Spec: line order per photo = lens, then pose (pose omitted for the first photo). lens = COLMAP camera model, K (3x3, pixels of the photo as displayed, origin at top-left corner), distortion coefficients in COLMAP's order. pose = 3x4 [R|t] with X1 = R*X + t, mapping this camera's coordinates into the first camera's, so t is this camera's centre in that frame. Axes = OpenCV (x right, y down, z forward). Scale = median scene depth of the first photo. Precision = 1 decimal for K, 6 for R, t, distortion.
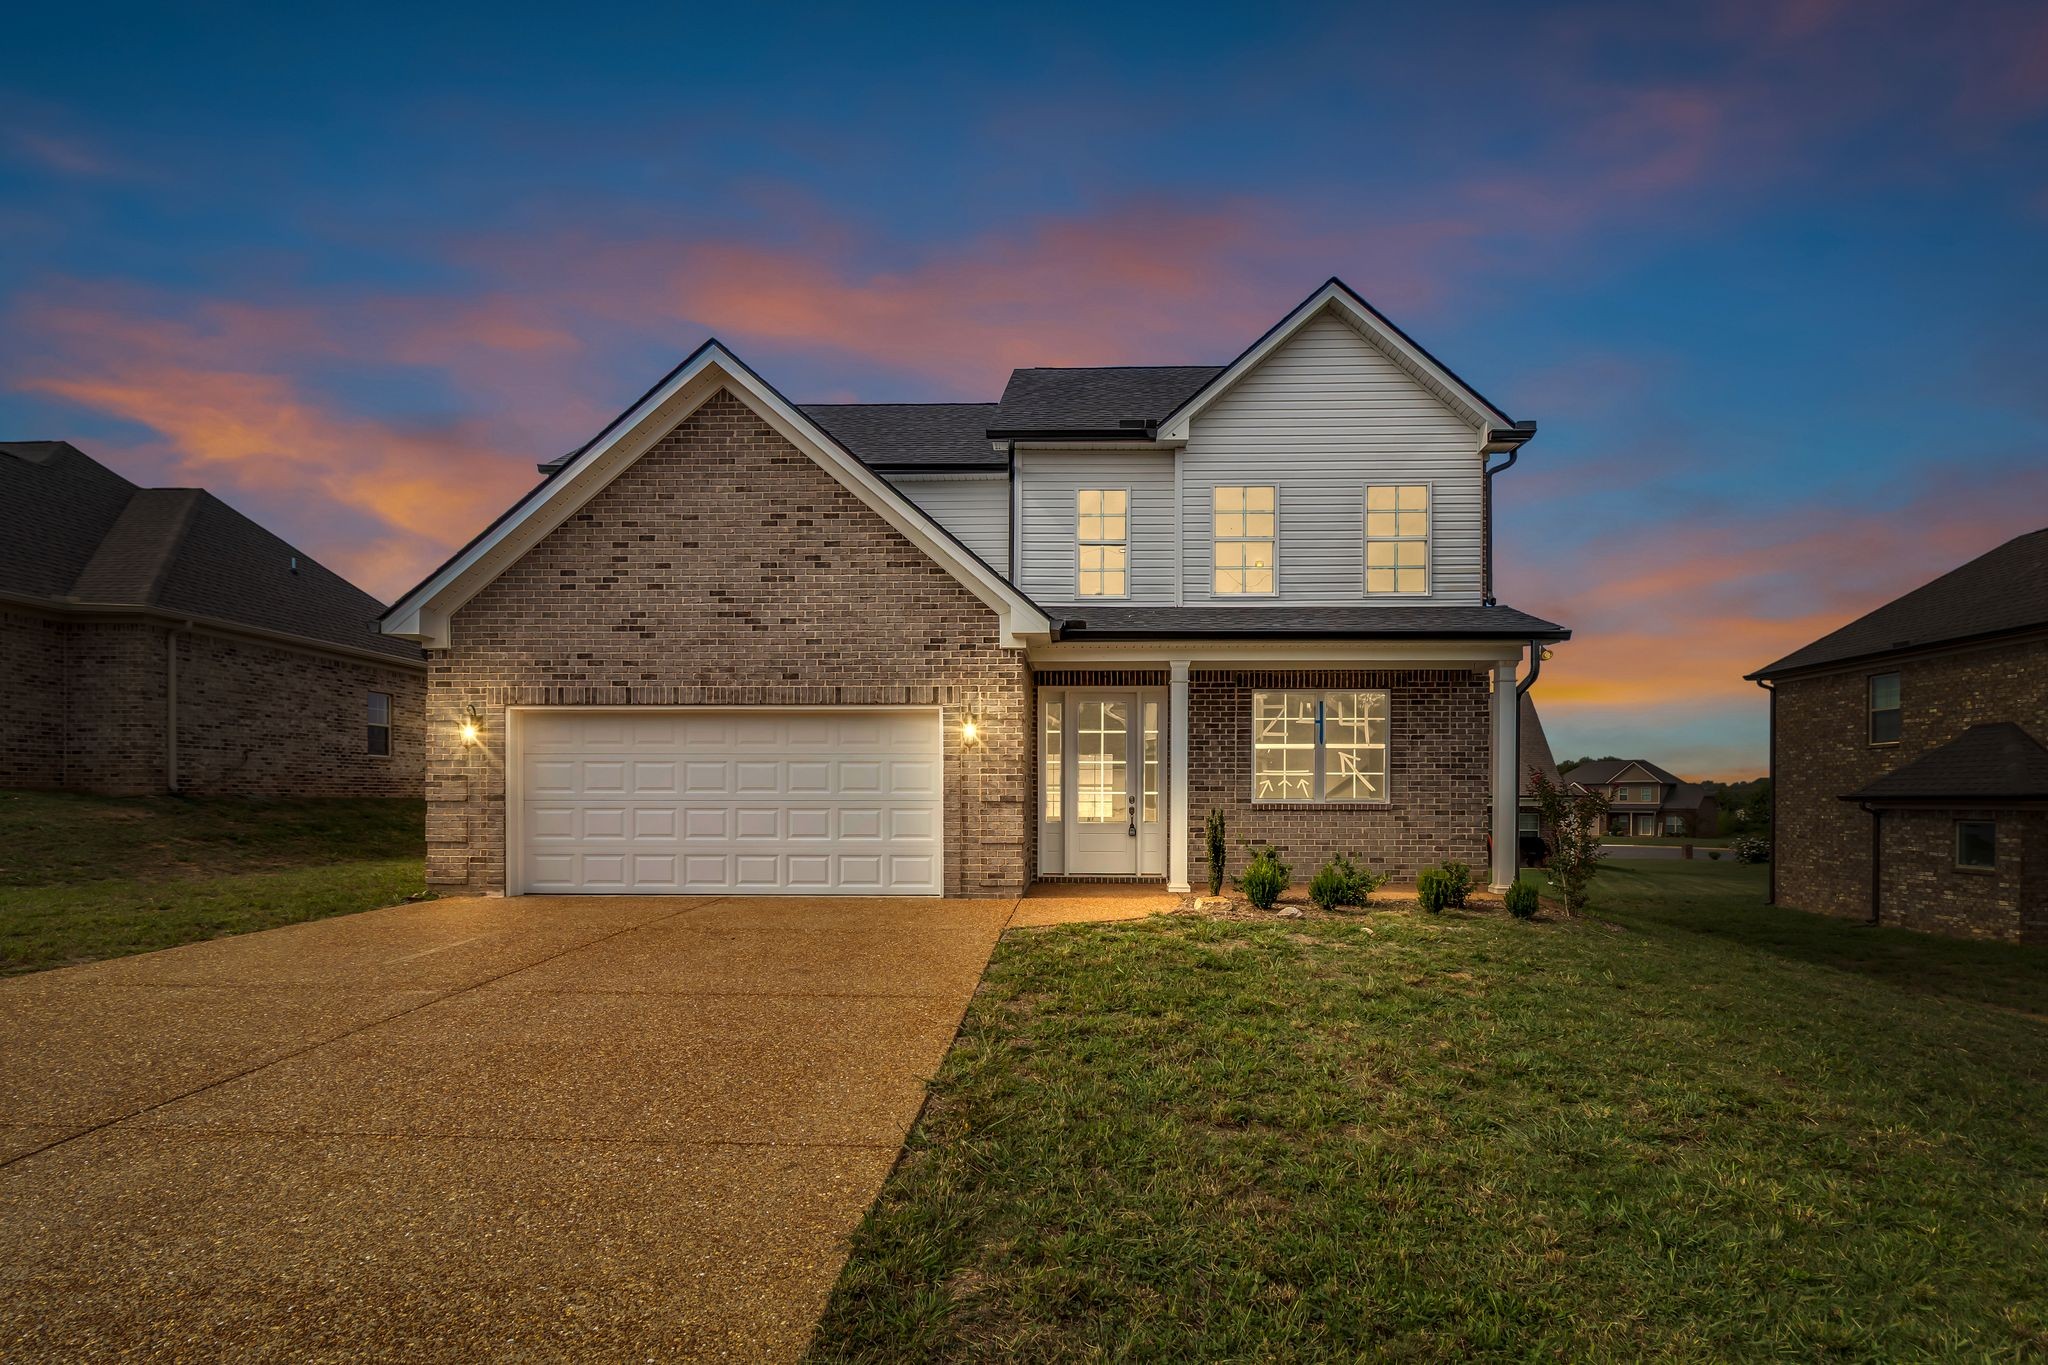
lens RADIAL K [[1019.4, 0, 1076.0], [0, 1019.4, 777.4], [0, 0, 1]] dist [0.000448, -0.000013]
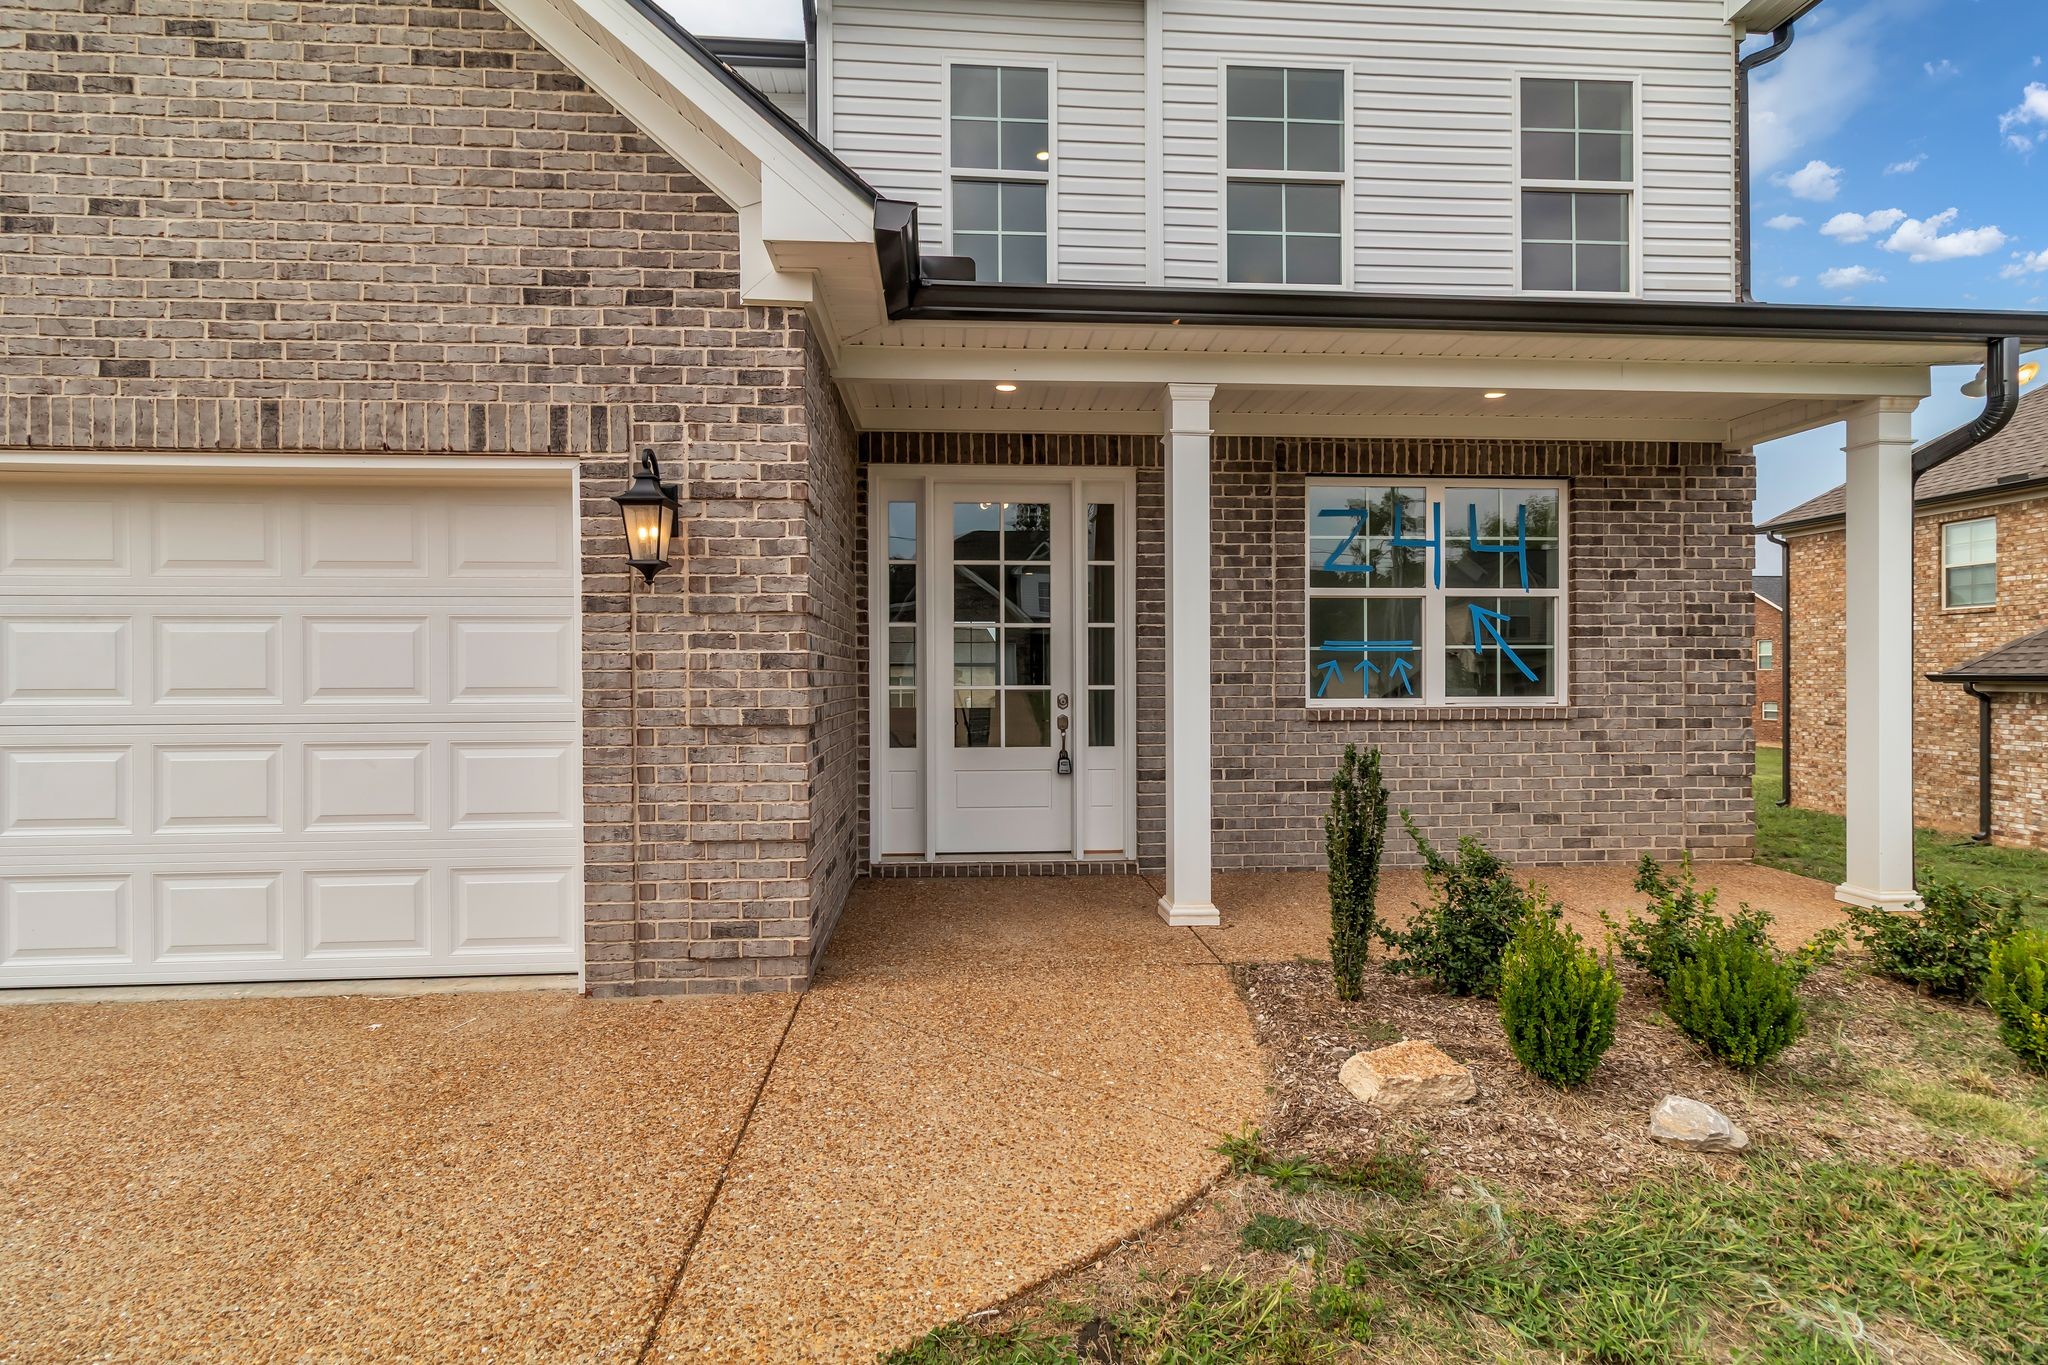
lens RADIAL K [[945.2, 0, 1021.7], [0, 945.2, 664.5], [0, 0, 1]] dist [0.001098, 0.000650]
pose [[0.996340, -0.003855, 0.085386, -0.004250], [0.002740, 0.999909, 0.013172, -0.002209], [-0.085429, -0.012889, 0.996261, 0.651676]]
